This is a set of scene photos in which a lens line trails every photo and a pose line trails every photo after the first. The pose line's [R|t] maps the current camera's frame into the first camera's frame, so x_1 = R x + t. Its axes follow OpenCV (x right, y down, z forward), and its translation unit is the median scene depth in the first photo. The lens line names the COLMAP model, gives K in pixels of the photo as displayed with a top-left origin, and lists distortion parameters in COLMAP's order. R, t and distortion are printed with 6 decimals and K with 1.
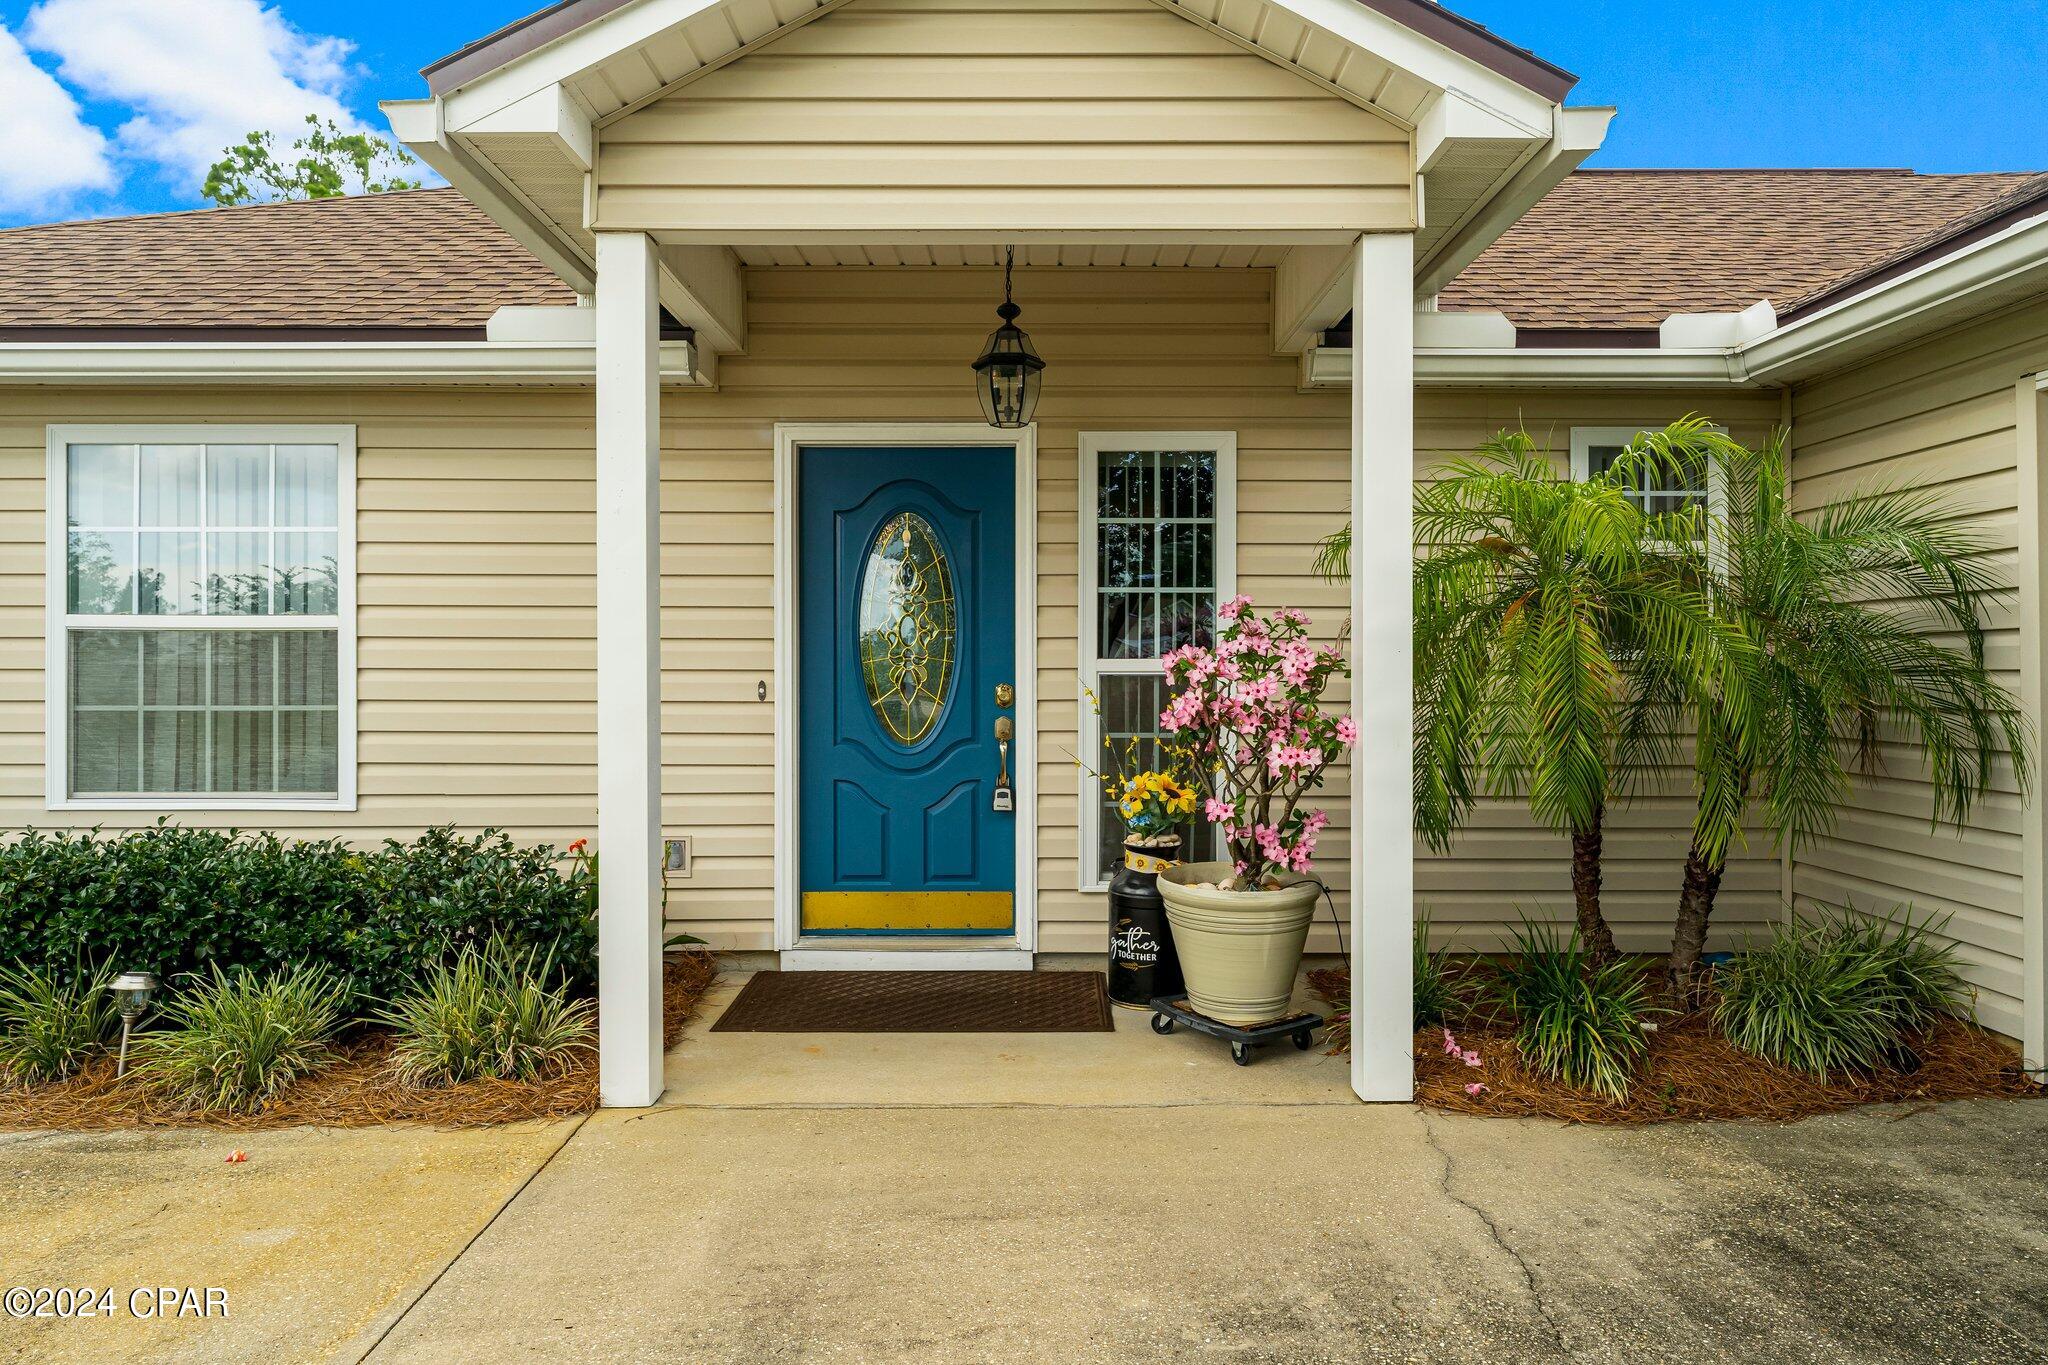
lens RADIAL K [[1355.9, 0, 1024.0], [0, 1355.9, 682.5], [0, 0, 1]] dist [-0.002209, -0.000131]
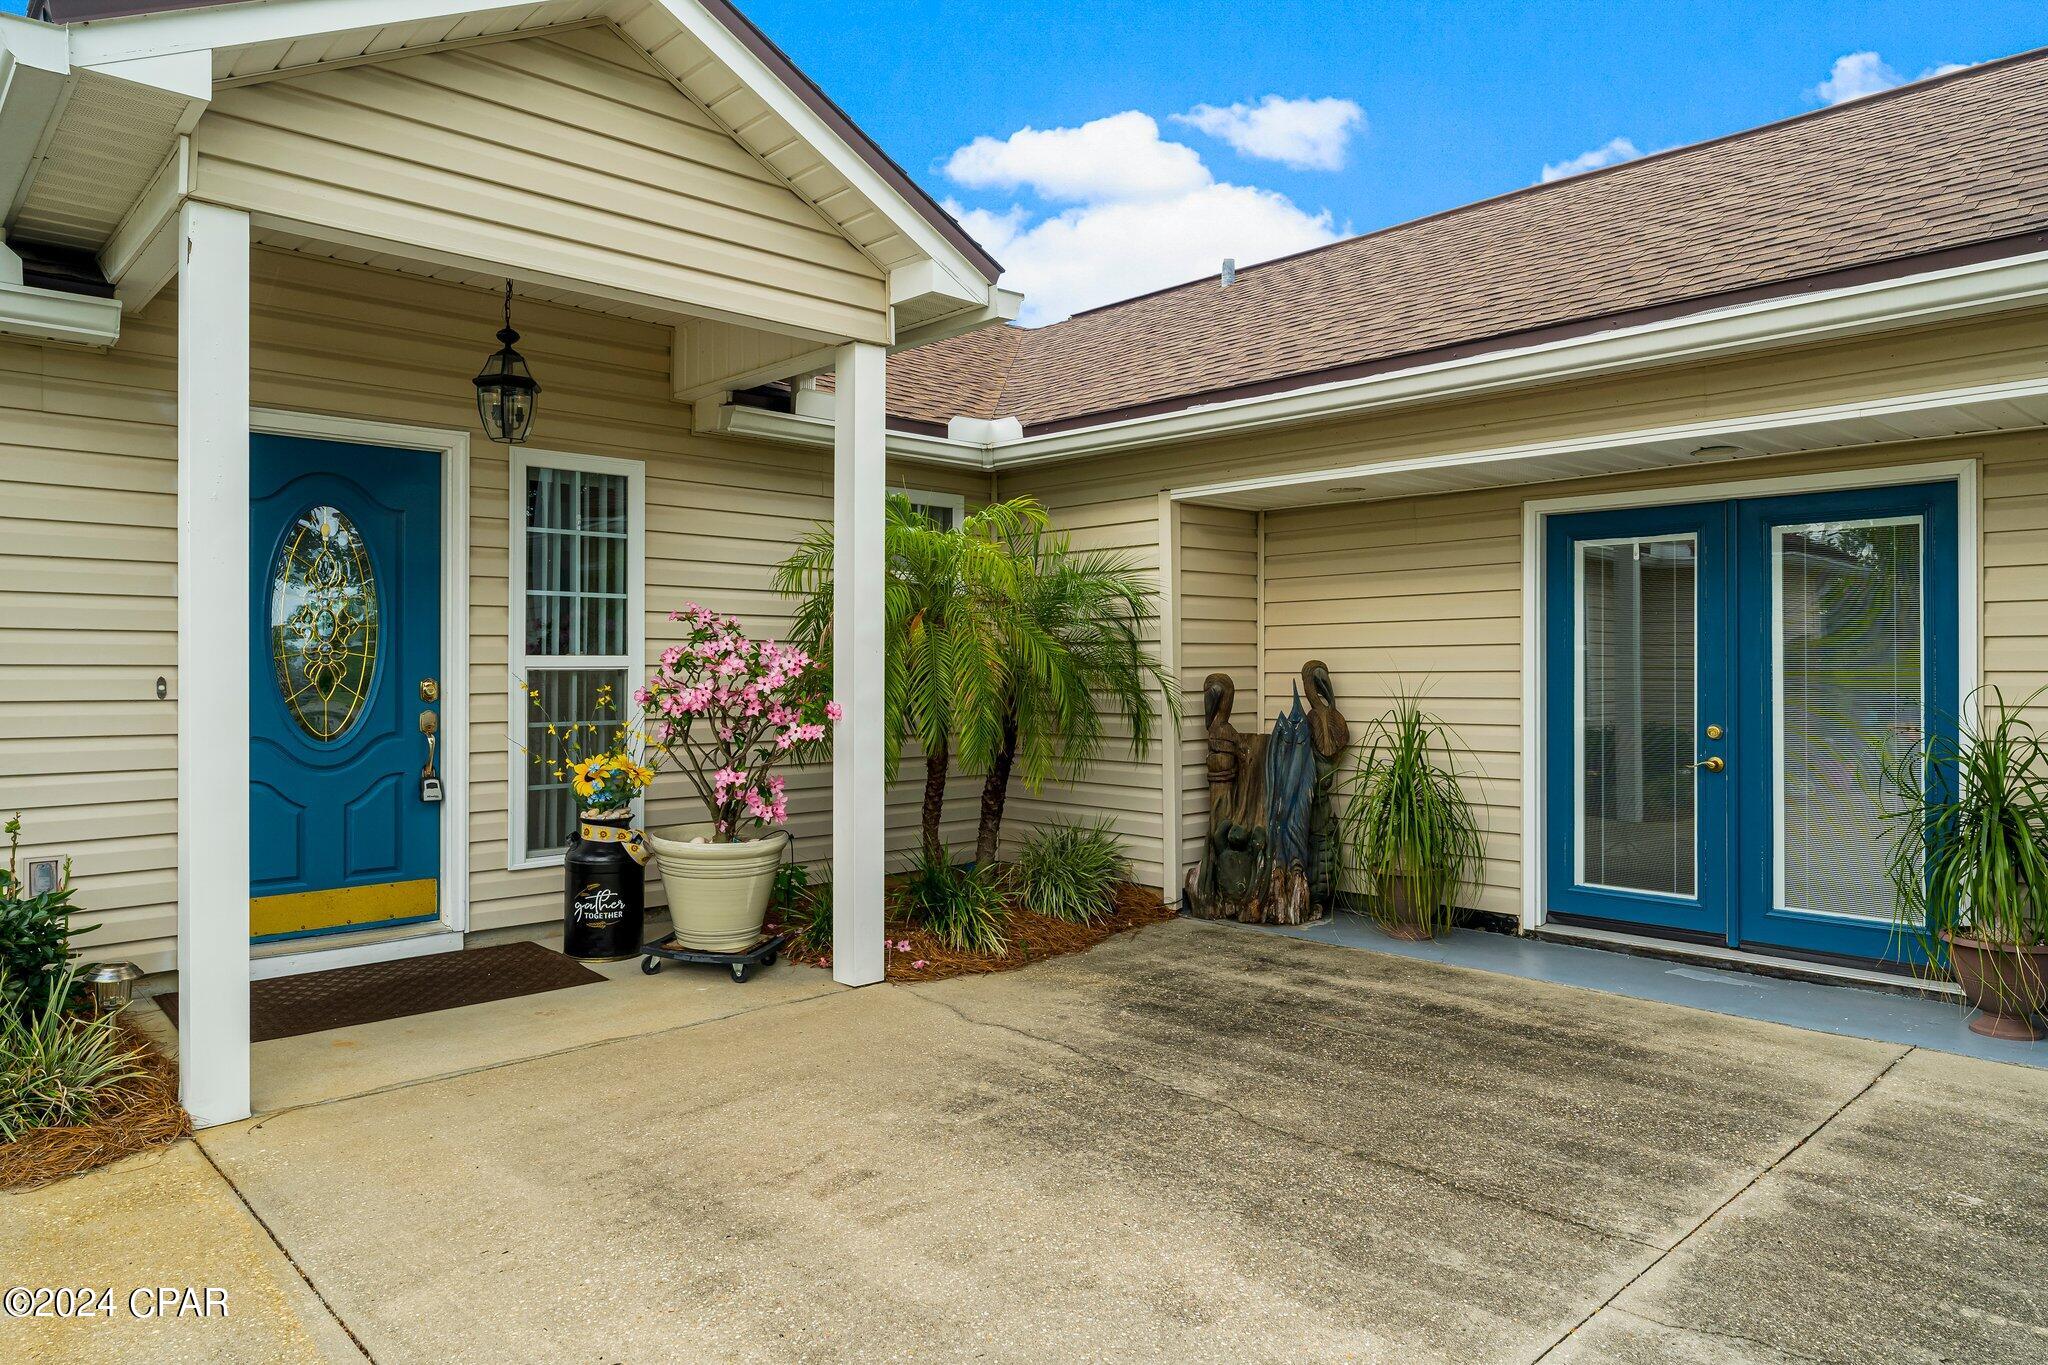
lens RADIAL K [[1293.2, 0, 1024.0], [0, 1293.2, 682.5], [0, 0, 1]] dist [-0.002872, -0.000400]
pose [[0.727711, -0.008663, 0.685829, -0.431505], [0.006332, 0.999962, 0.005912, 0.000848], [-0.685854, 0.000040, 0.727739, -0.040769]]
